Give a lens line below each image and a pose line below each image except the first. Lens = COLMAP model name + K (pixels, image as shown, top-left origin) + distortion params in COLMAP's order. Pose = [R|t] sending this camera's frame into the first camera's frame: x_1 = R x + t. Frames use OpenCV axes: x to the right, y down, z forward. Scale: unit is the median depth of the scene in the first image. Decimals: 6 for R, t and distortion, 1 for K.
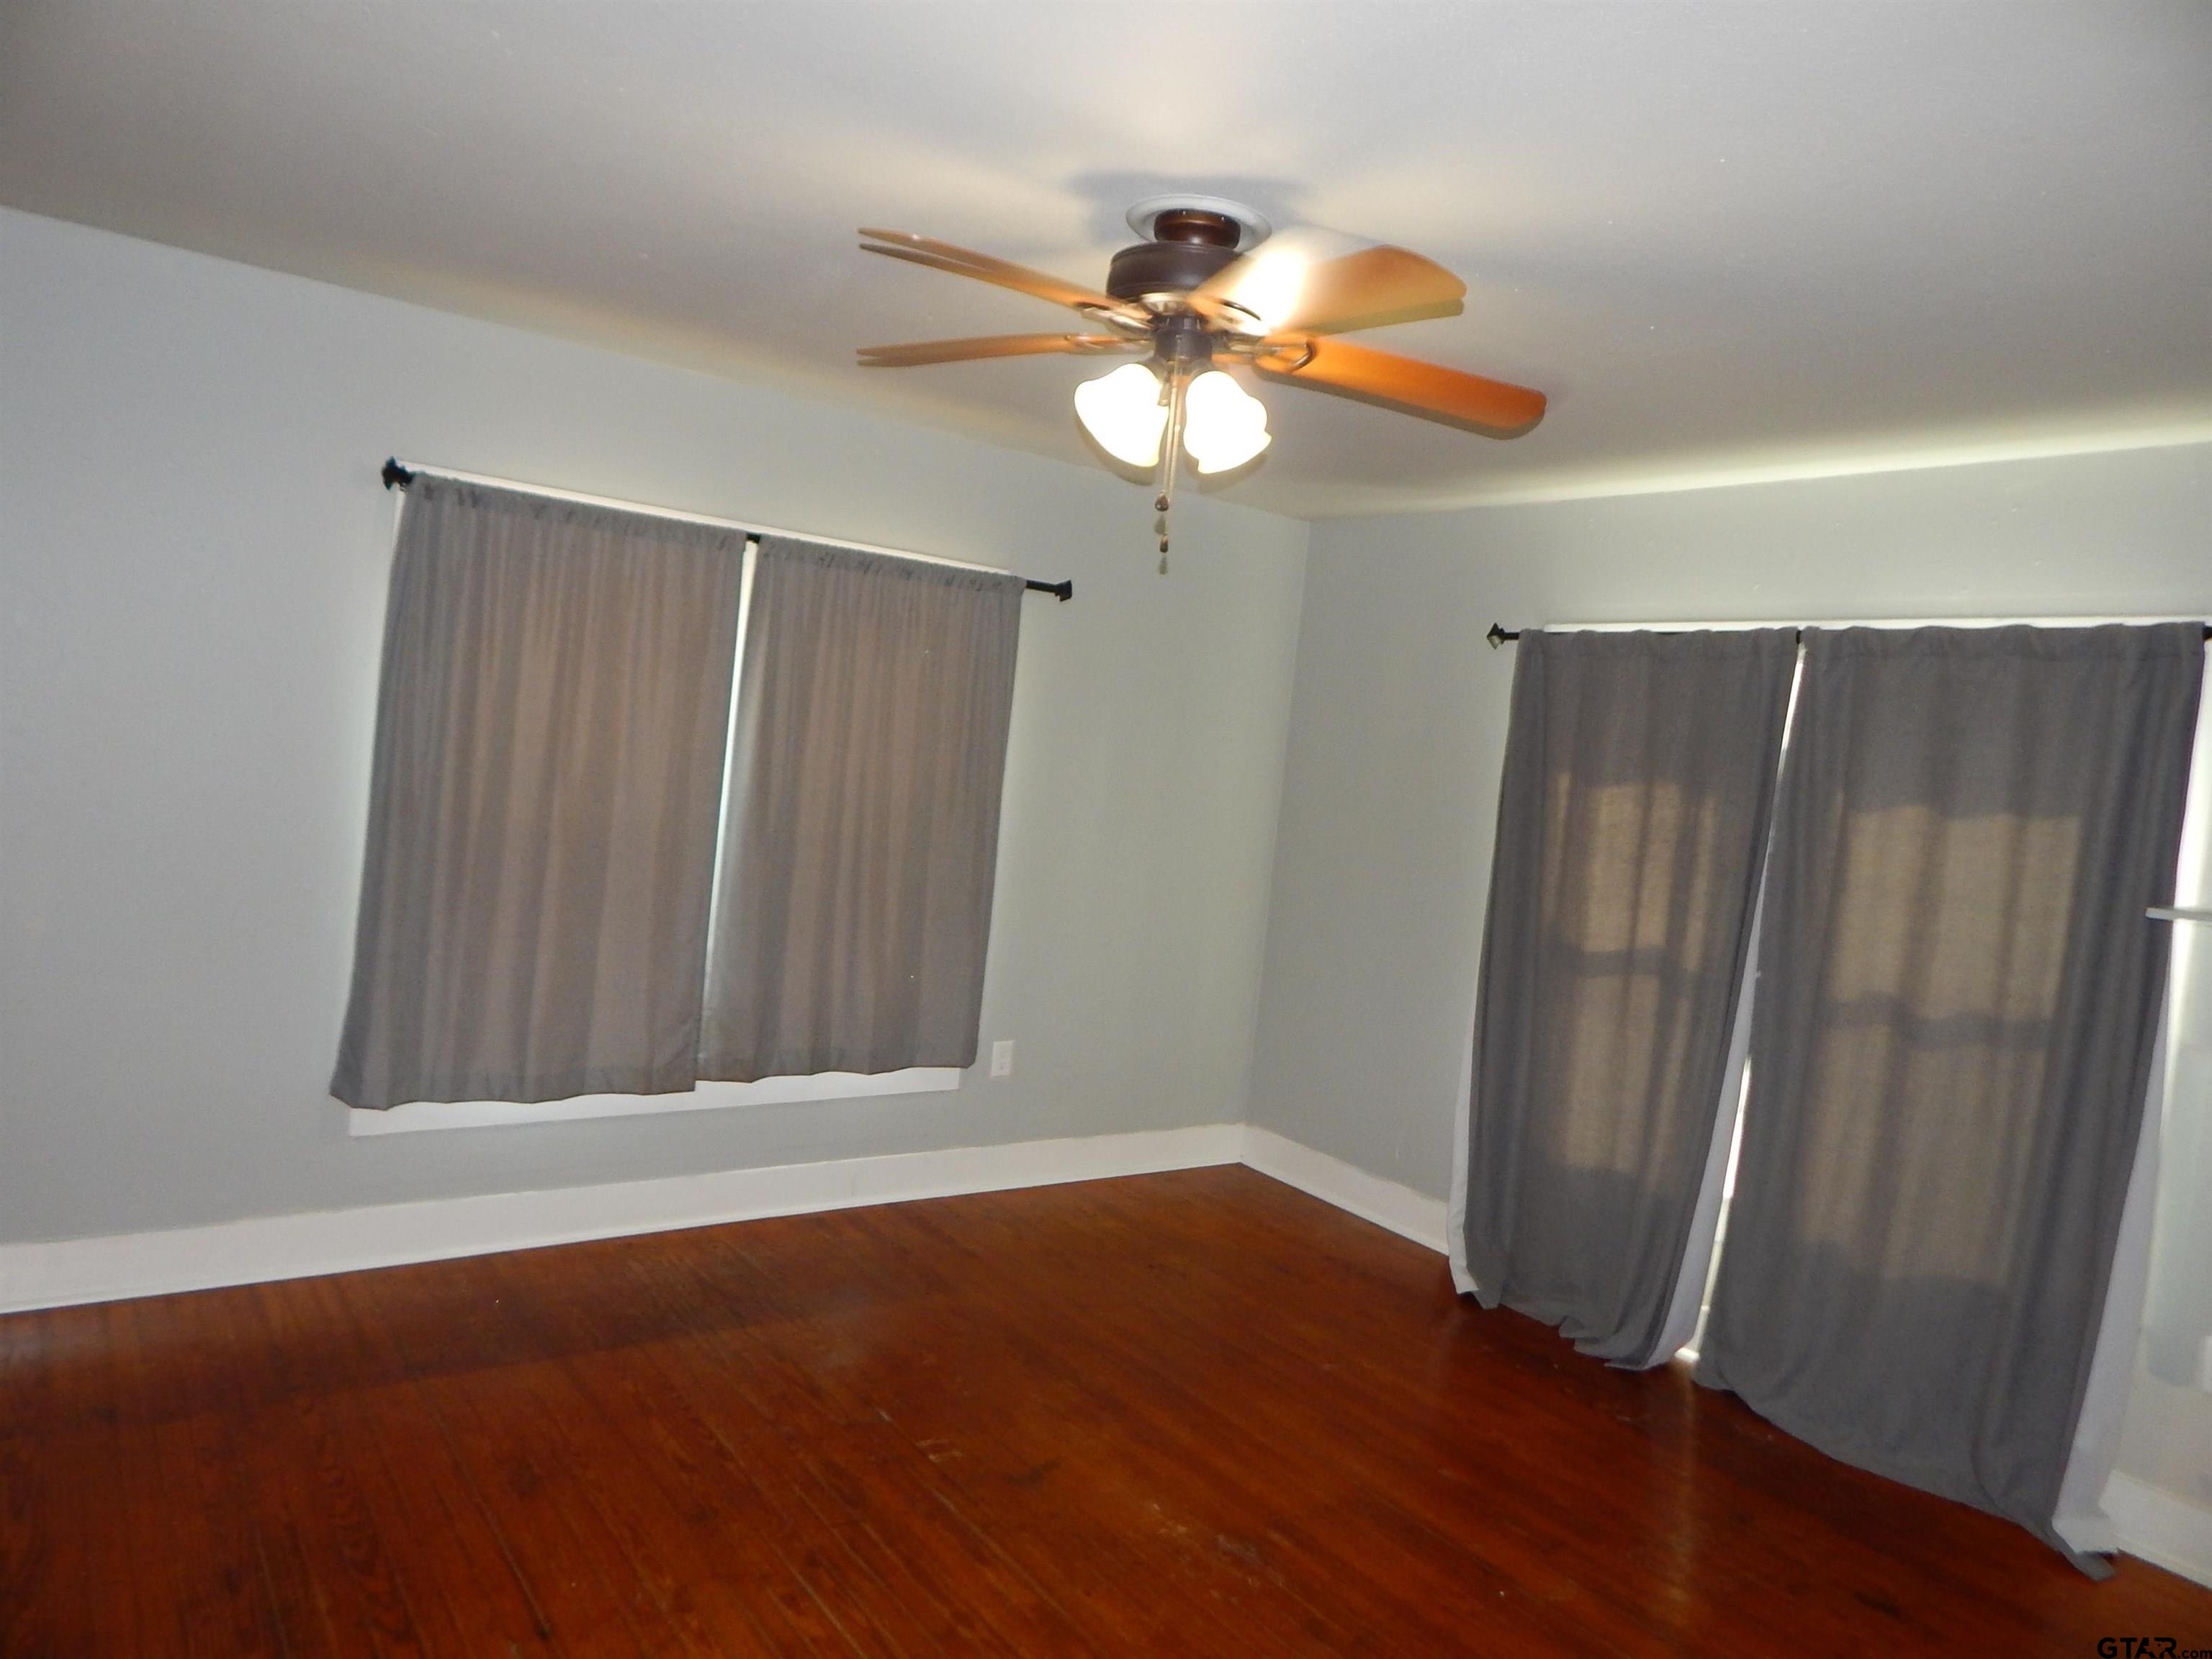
lens RADIAL K [[1463.4, 0, 1111.8], [0, 1463.4, 804.5], [0, 0, 1]] dist [0.025985, 0.000932]
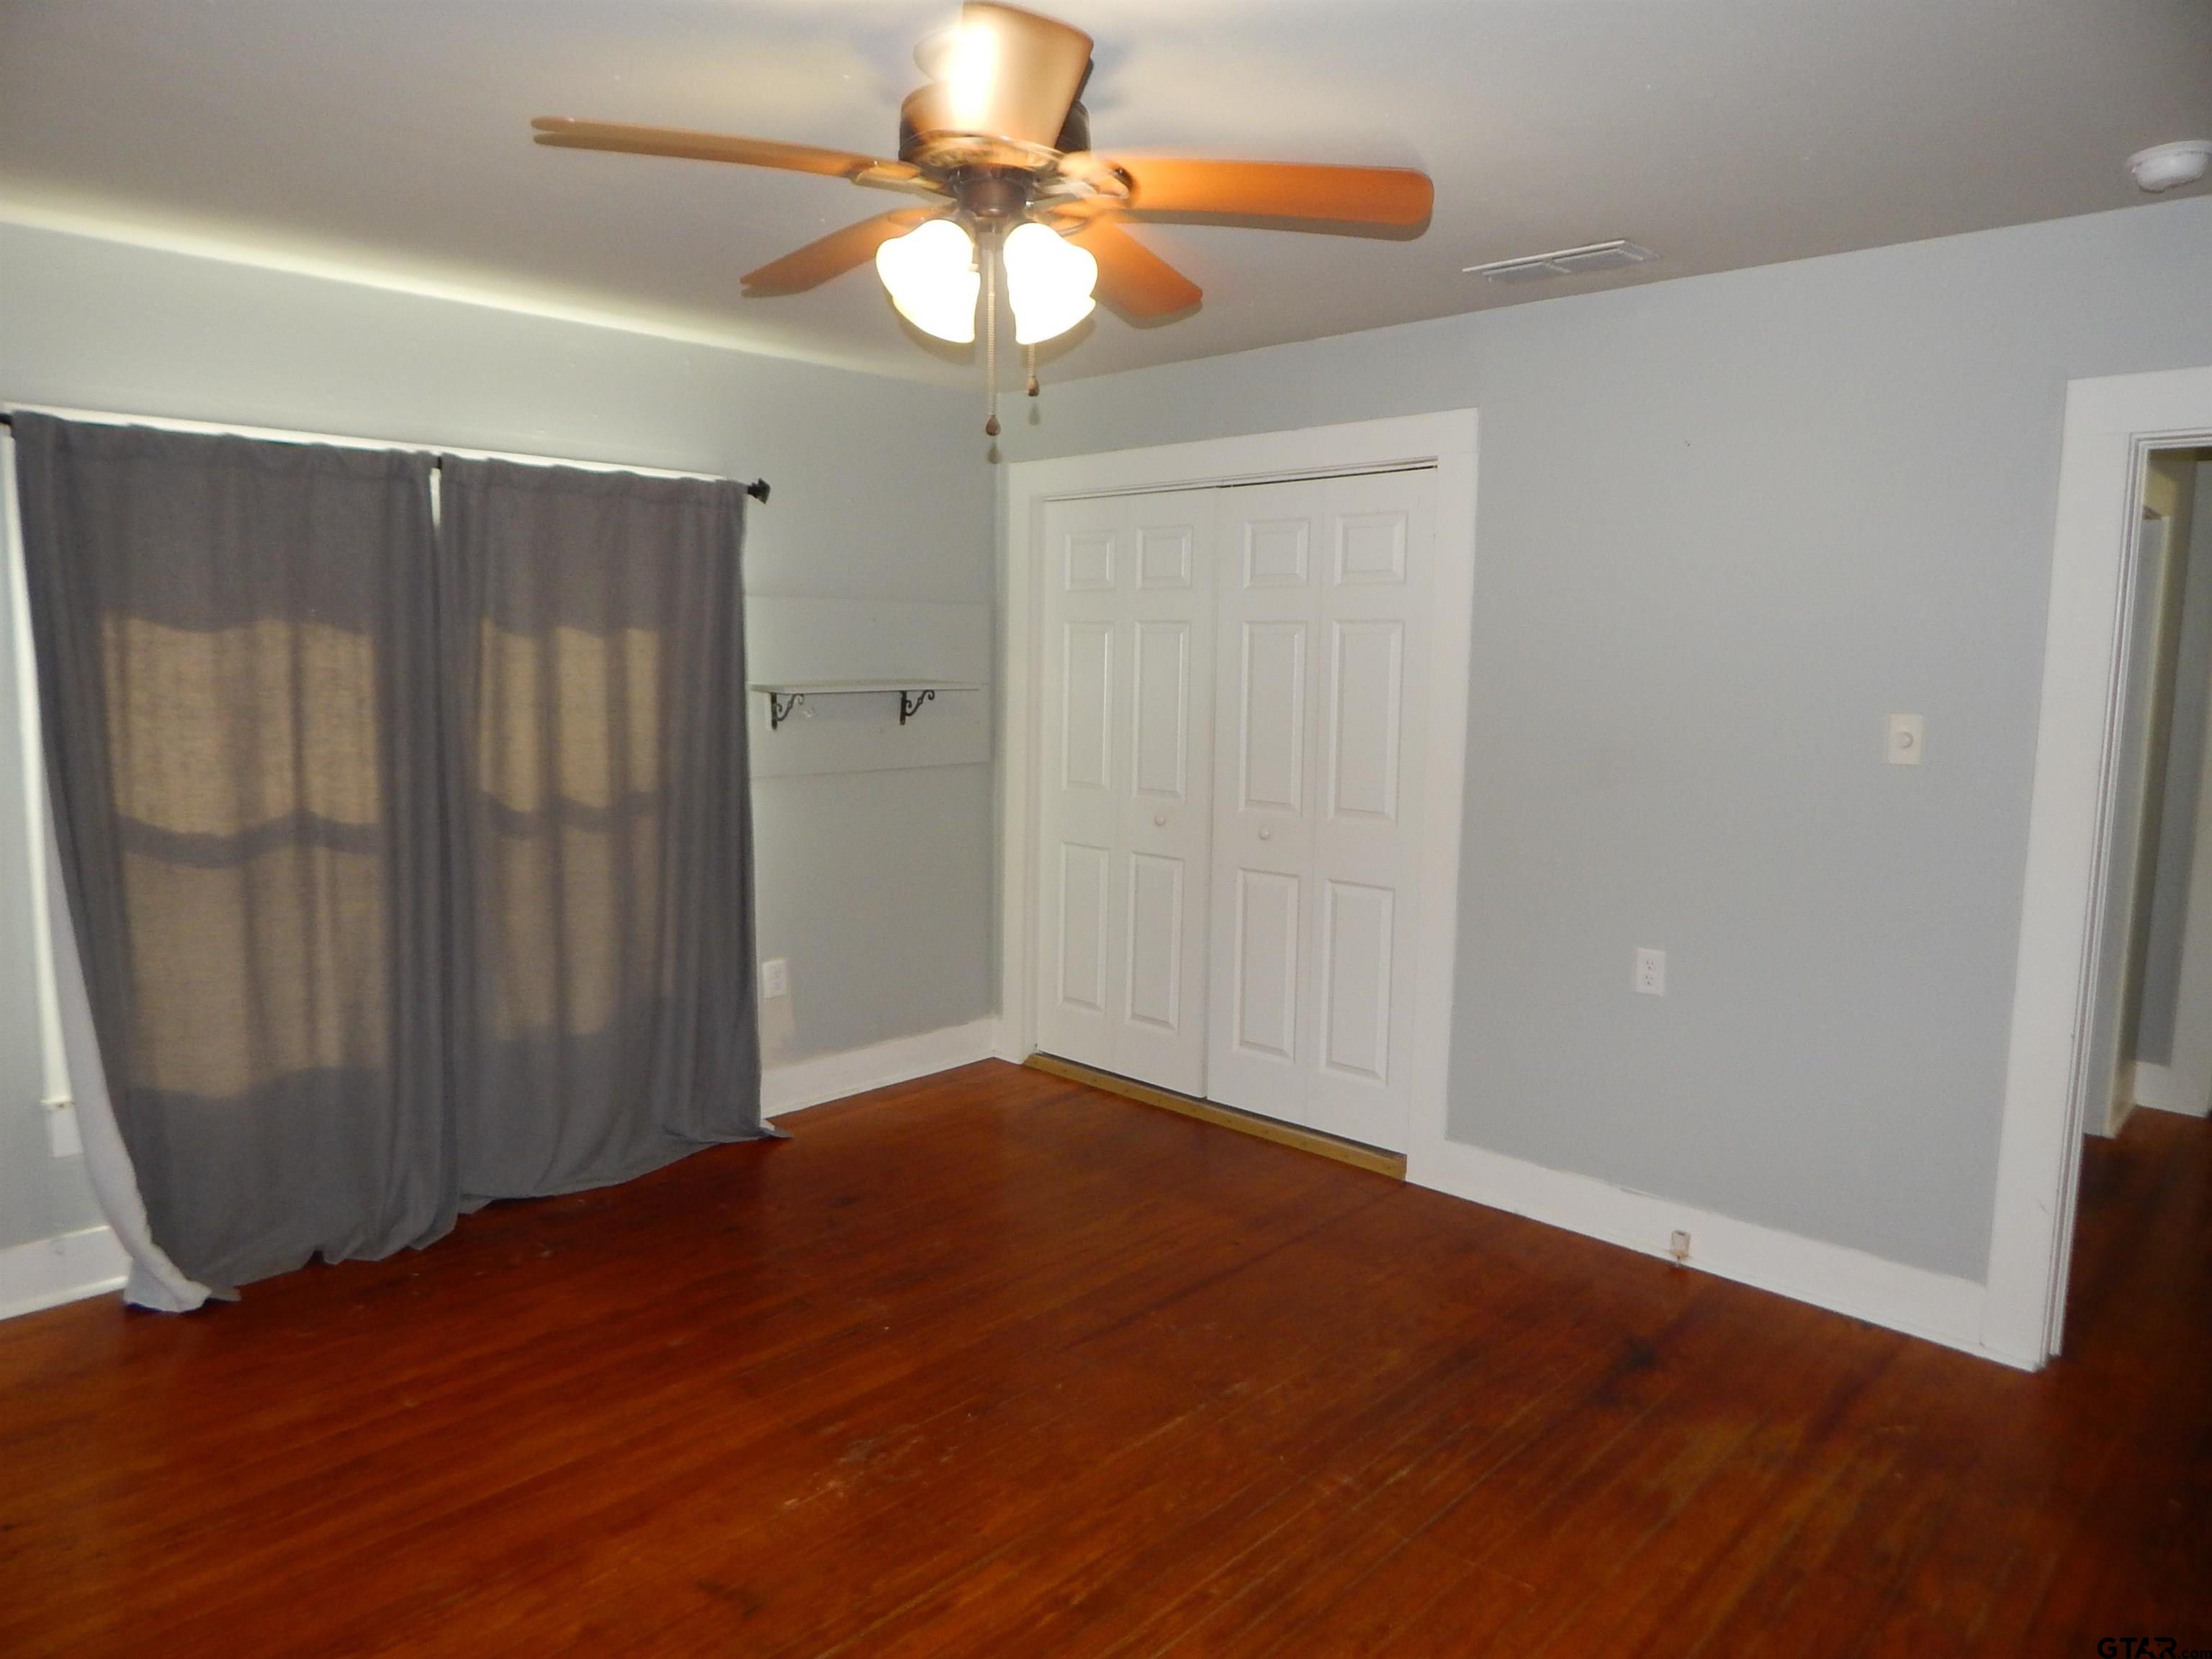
lens RADIAL K [[1446.0, 0, 1102.0], [0, 1446.0, 822.2], [0, 0, 1]] dist [-0.000750, -0.000708]
pose [[-0.163986, -0.224374, 0.960607, -0.695367], [0.011327, 0.973297, 0.229272, -0.115060], [-0.986398, 0.048478, -0.157065, 0.861922]]
